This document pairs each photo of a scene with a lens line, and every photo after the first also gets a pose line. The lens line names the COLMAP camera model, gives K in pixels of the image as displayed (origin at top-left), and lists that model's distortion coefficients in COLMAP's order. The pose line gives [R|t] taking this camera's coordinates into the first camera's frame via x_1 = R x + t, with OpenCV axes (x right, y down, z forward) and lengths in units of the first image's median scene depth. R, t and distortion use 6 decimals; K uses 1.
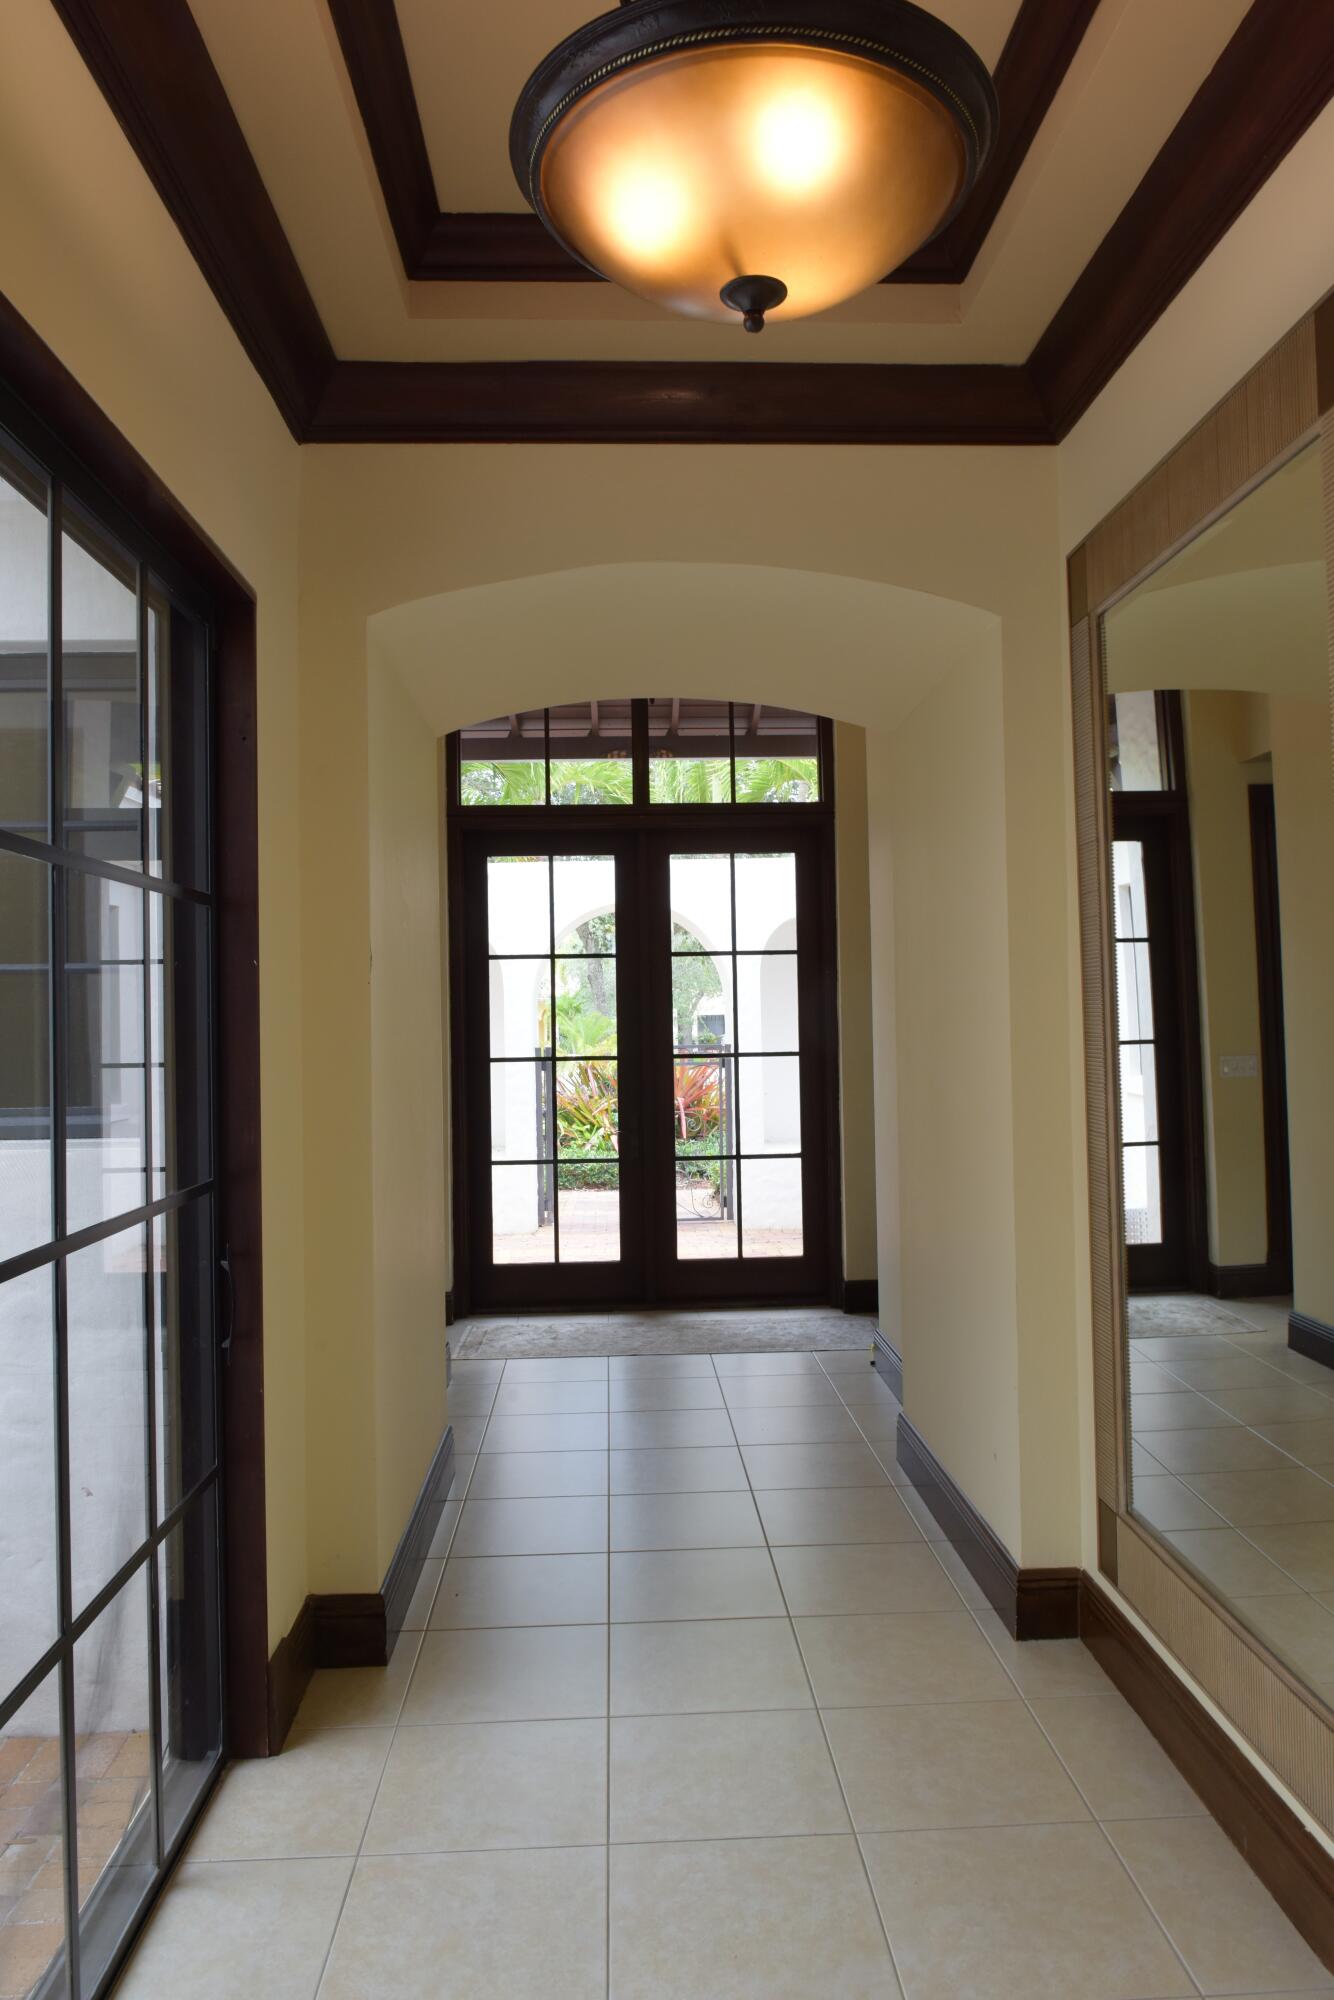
lens RADIAL K [[1382.1, 0, 667.0], [0, 1382.1, 1000.0], [0, 0, 1]] dist [-0.000508, 0.002979]
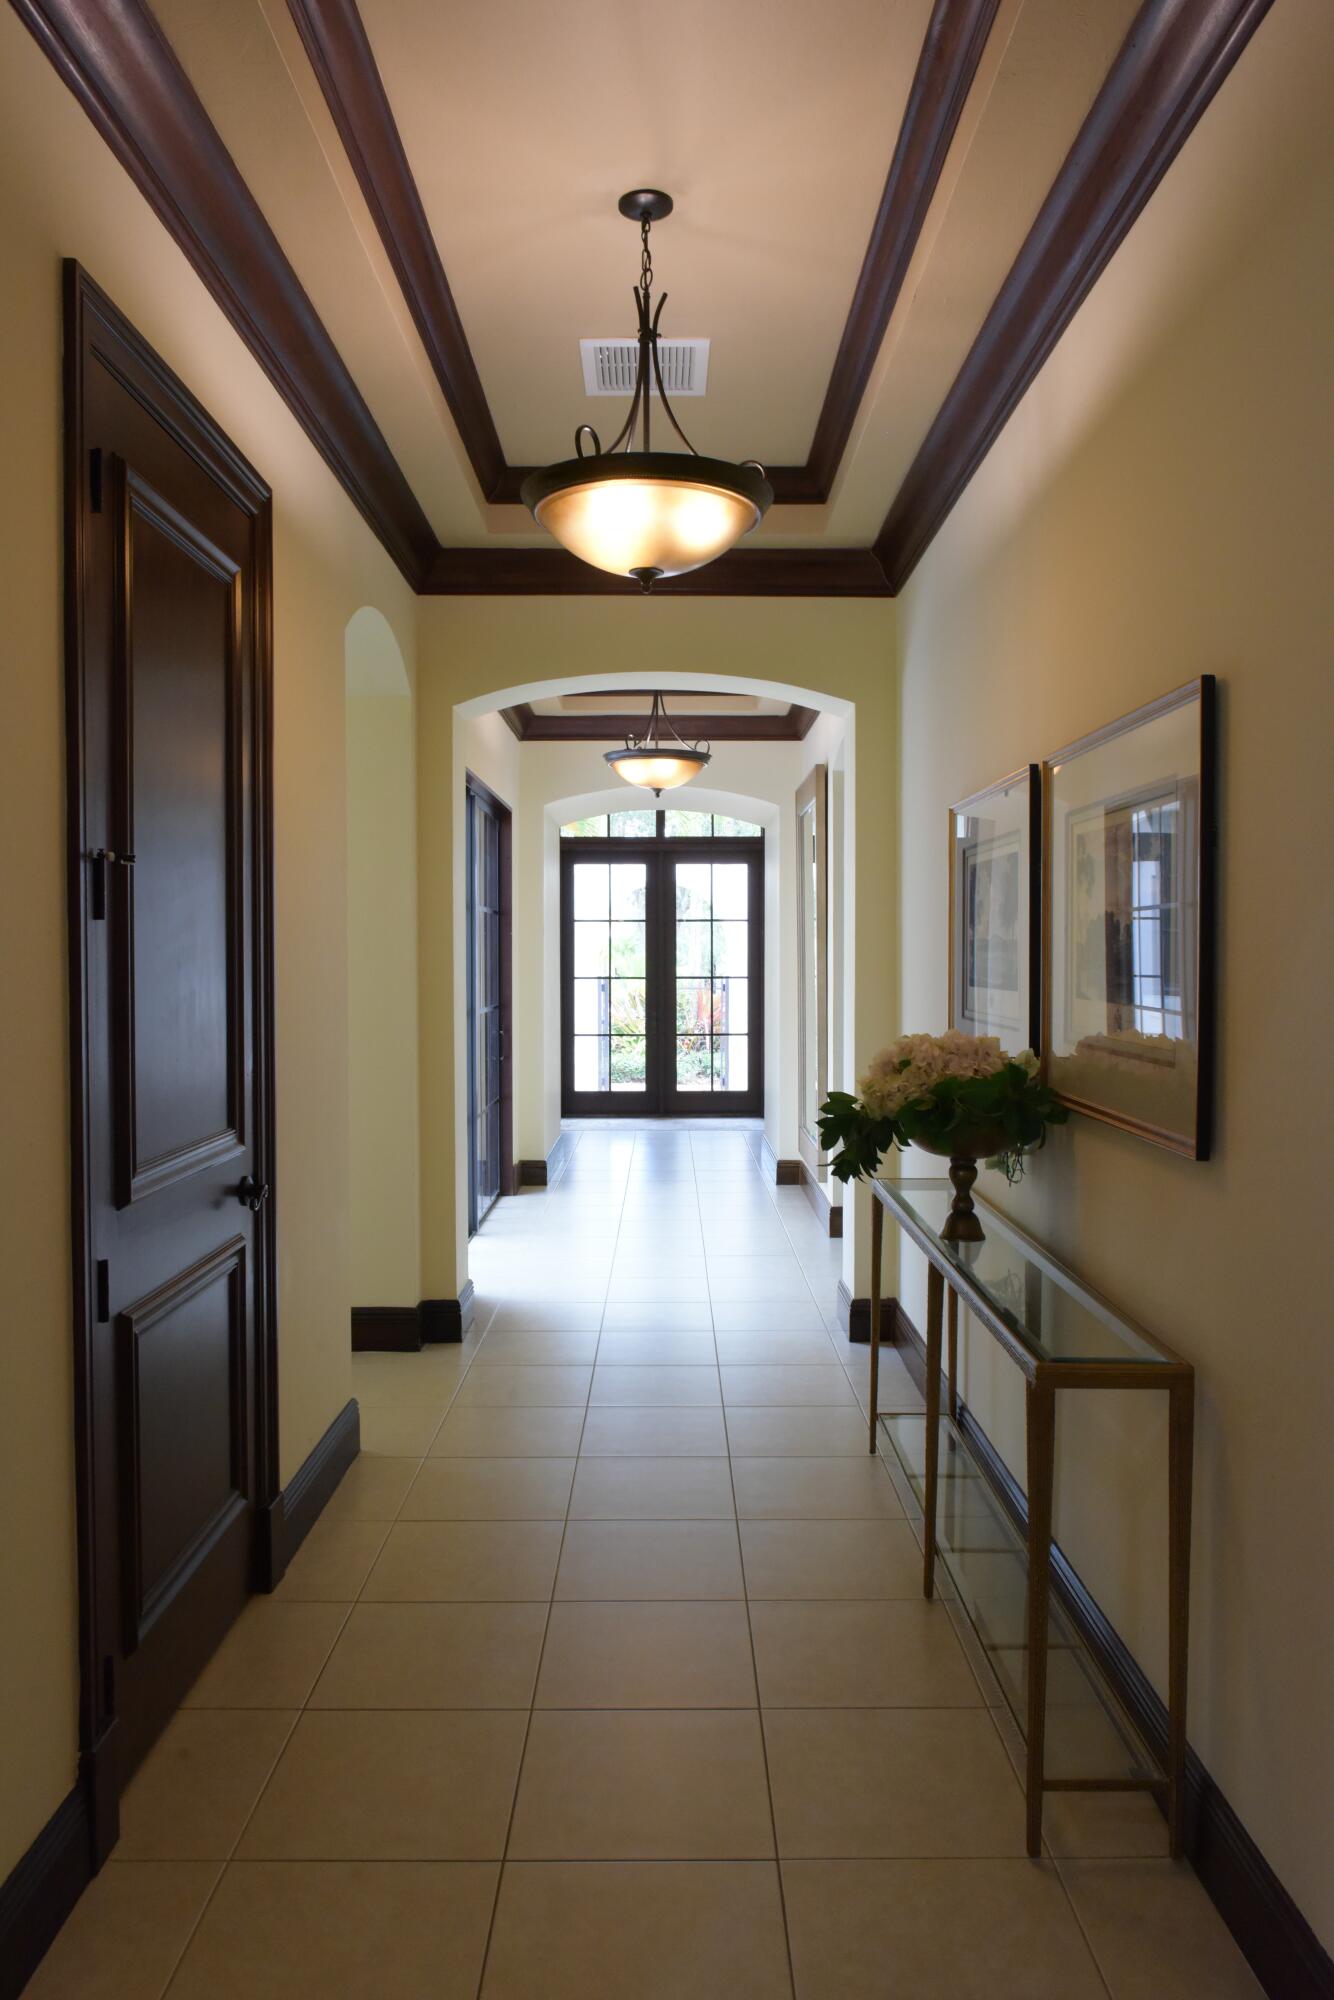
lens RADIAL K [[1382.1, 0, 667.0], [0, 1382.1, 1000.0], [0, 0, 1]] dist [-0.000508, 0.002979]
pose [[0.999080, 0.016110, -0.039756, 0.065109], [-0.014412, 0.998987, 0.042619, -0.005482], [0.040402, -0.042007, 0.998300, -0.802200]]
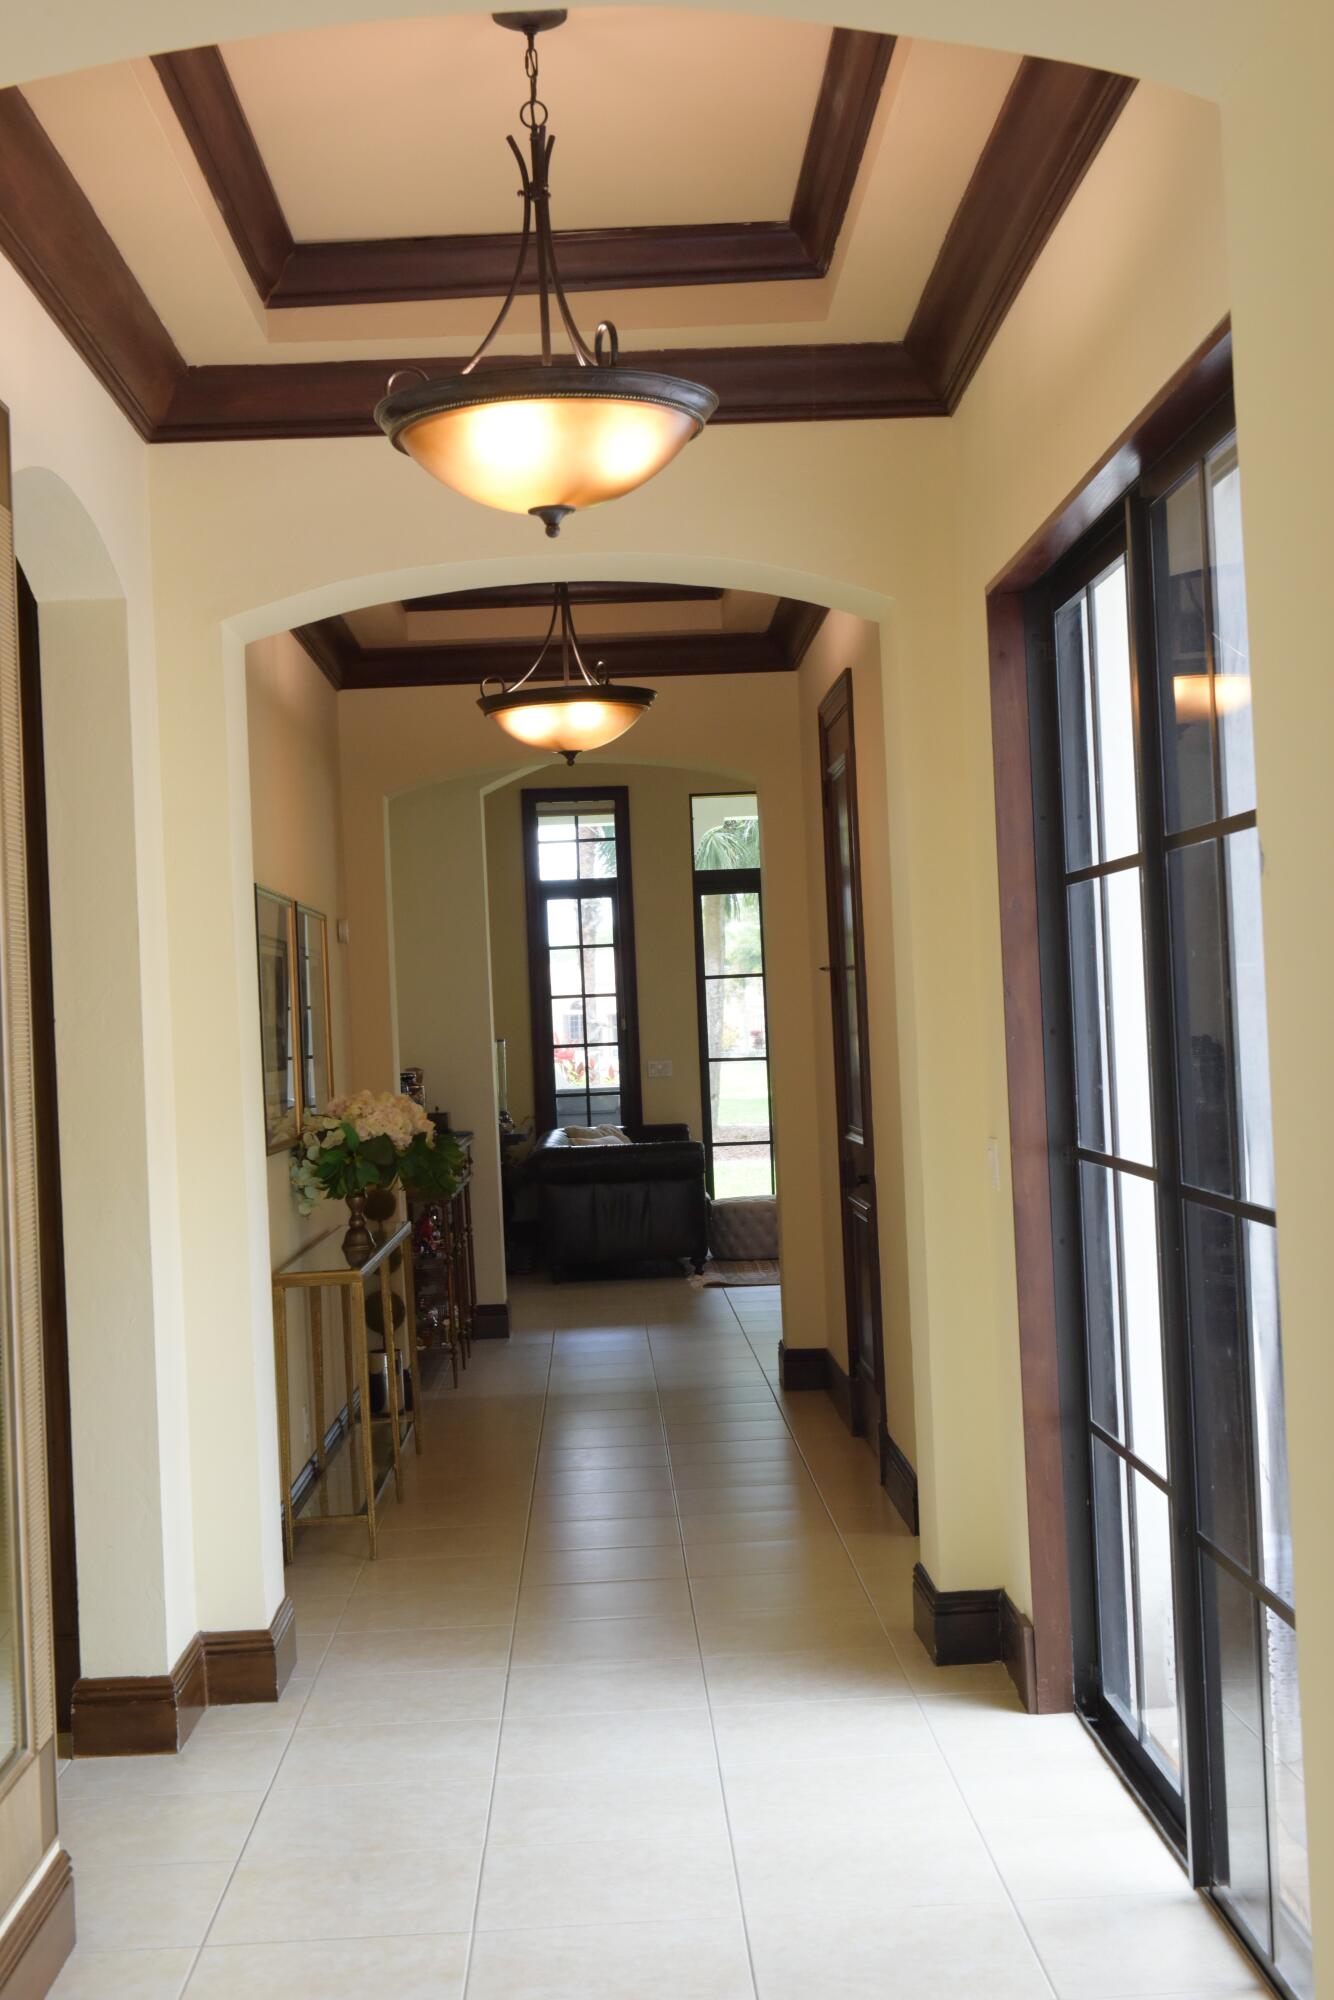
lens RADIAL K [[2692.9, 0, 667.0], [0, 2692.9, 1000.0], [0, 0, 1]] dist [-0.007918, -0.013560]
pose [[0.999472, -0.030310, -0.011725, 0.074115], [0.030249, 0.999528, -0.005296, 0.006184], [0.011880, 0.004939, 0.999917, -1.173803]]
